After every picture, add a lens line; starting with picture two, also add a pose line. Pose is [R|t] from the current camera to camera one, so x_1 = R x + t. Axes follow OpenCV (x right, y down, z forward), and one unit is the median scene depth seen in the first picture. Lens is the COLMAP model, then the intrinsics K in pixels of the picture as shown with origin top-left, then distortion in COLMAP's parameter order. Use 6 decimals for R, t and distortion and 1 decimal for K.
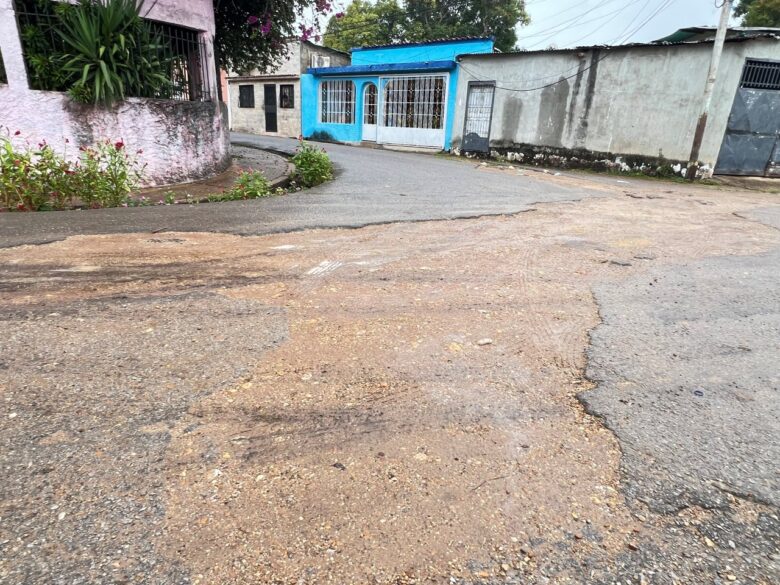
lens RADIAL K [[468.9, 0, 390.0], [0, 468.9, 292.5], [0, 0, 1]] dist [-0.000887, -0.001908]
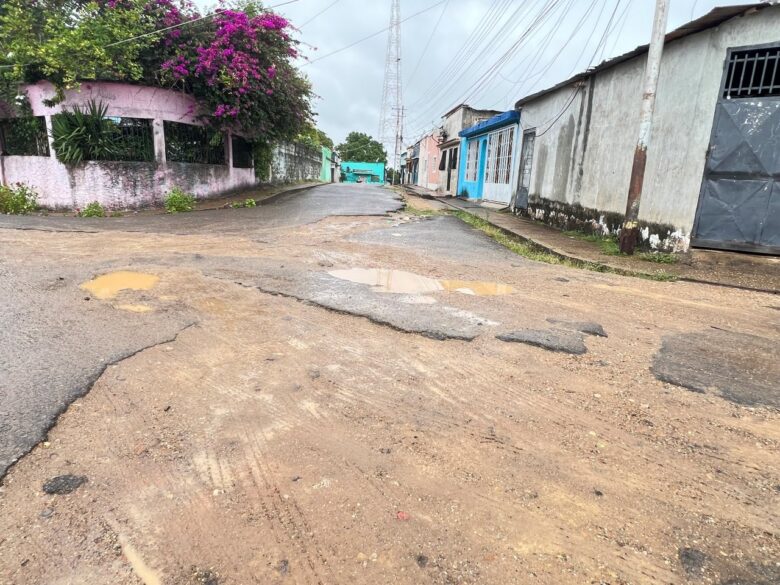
lens RADIAL K [[468.9, 0, 390.0], [0, 468.9, 292.5], [0, 0, 1]] dist [-0.000887, -0.001908]
pose [[0.688132, 0.152007, -0.709484, 0.887359], [-0.244377, 0.969236, -0.029364, -0.091590], [0.683194, 0.193588, 0.704109, 0.357799]]
